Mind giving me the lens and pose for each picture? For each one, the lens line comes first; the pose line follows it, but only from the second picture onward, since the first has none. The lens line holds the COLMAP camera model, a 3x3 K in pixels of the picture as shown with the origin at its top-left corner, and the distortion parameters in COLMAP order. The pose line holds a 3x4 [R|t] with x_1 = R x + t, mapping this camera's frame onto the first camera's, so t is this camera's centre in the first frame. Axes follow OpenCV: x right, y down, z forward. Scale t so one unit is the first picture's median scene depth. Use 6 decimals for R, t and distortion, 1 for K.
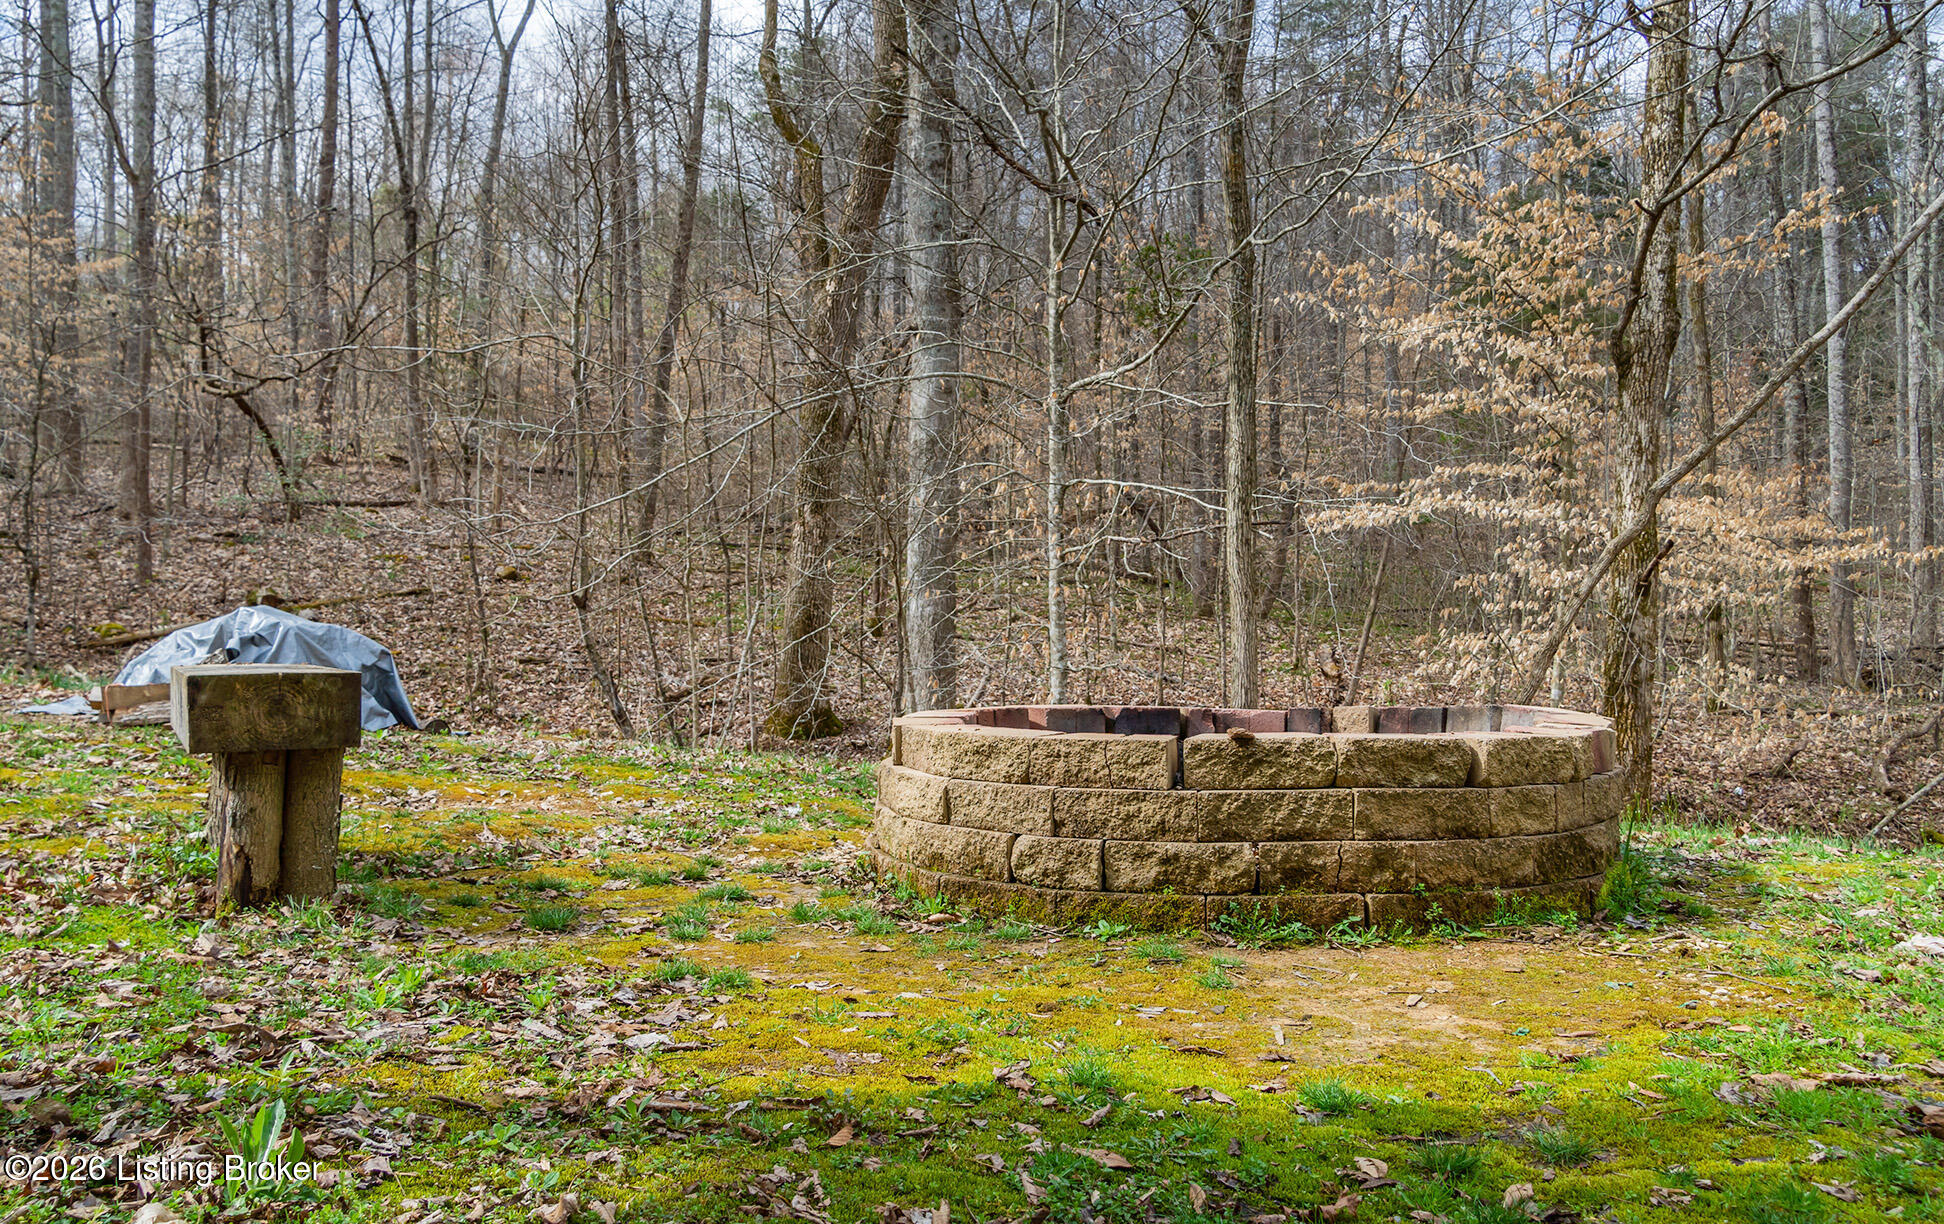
lens RADIAL K [[1413.7, 0, 962.3], [0, 1413.7, 613.6], [0, 0, 1]] dist [-0.008646, -0.005757]
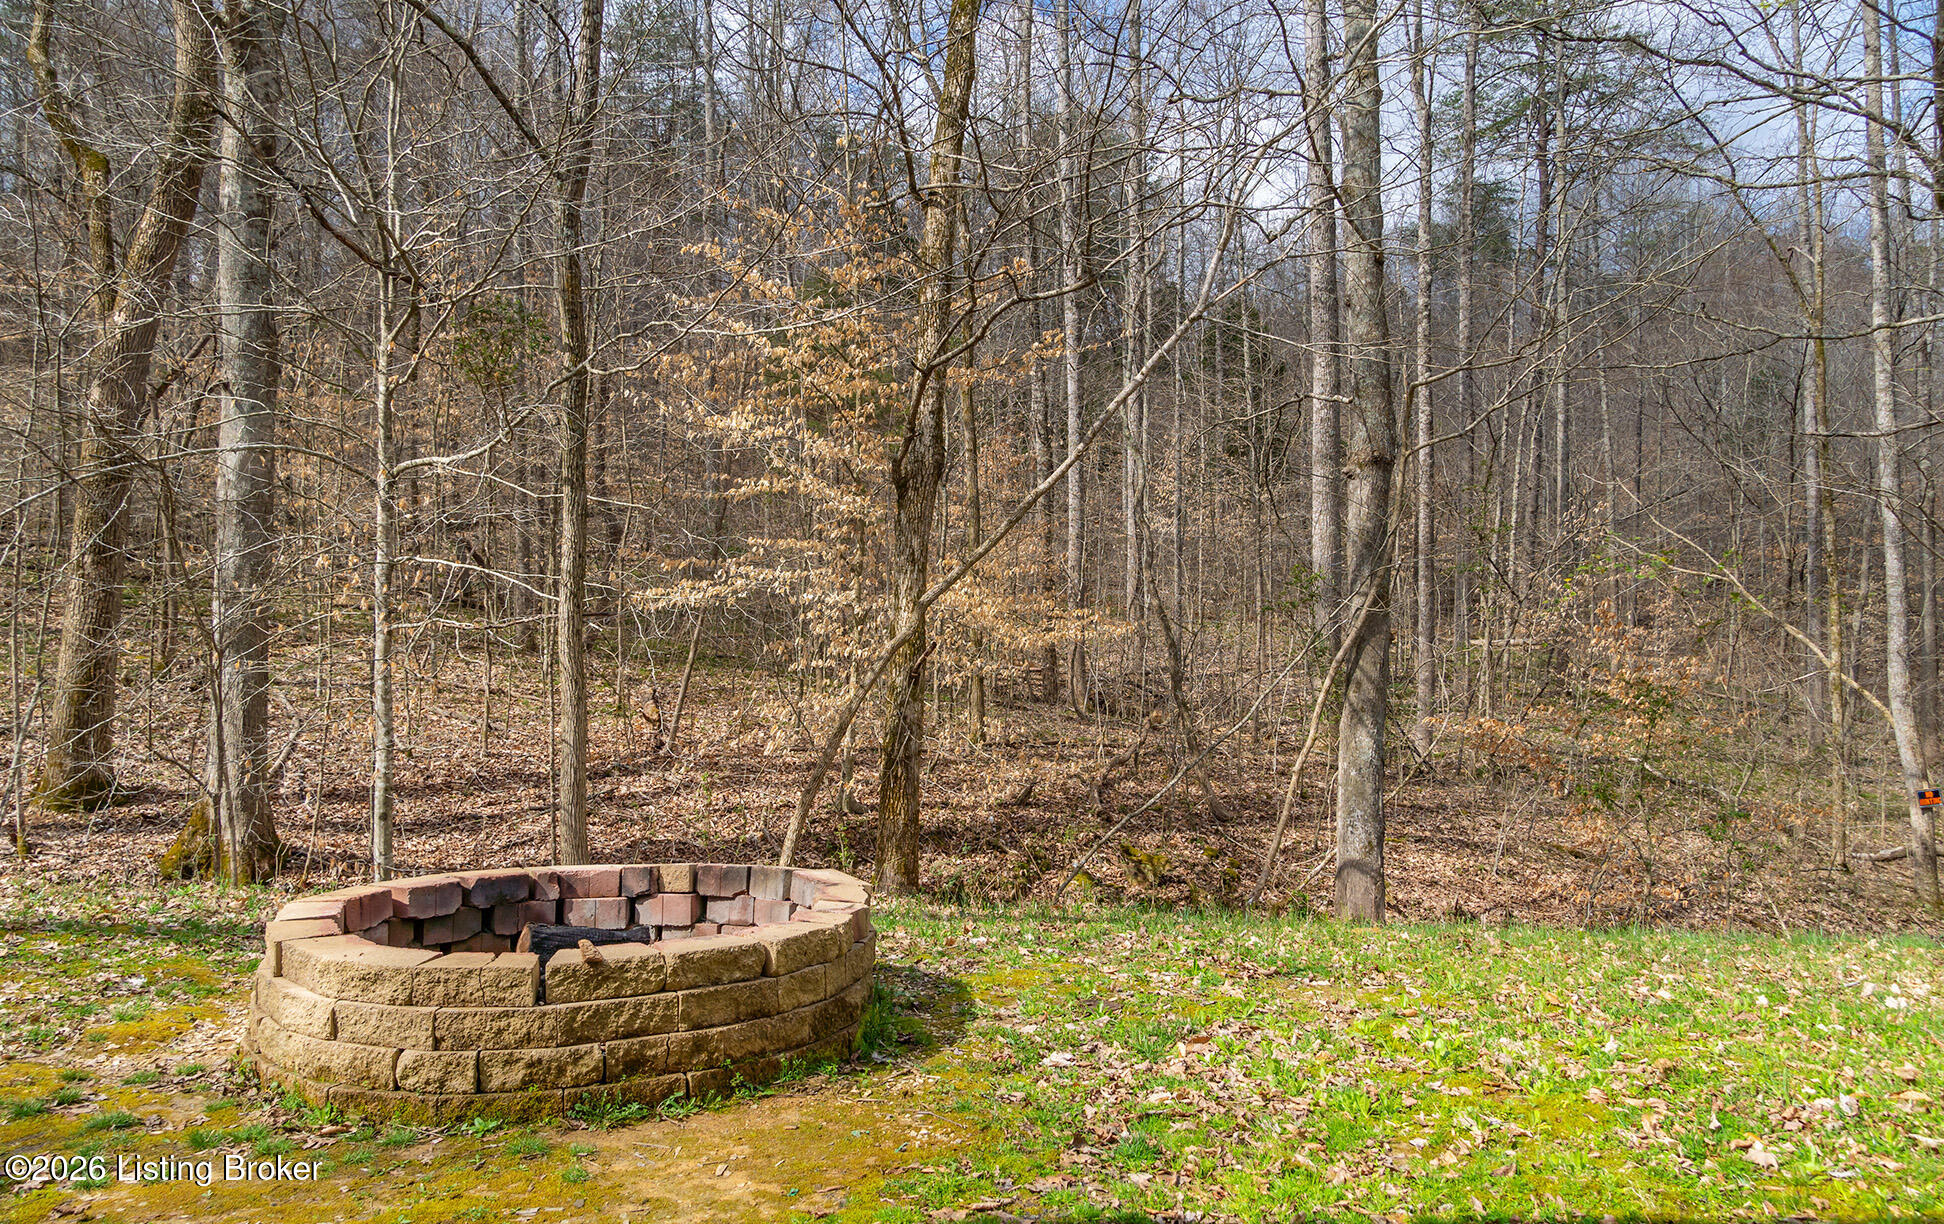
lens RADIAL K [[1453.4, 0, 936.5], [0, 1453.4, 610.1], [0, 0, 1]] dist [-0.019894, -0.001991]
pose [[0.900002, 0.007387, 0.435823, -0.090513], [-0.013636, 0.999844, 0.011212, -0.236898], [-0.435672, -0.016034, 0.899963, -0.289100]]
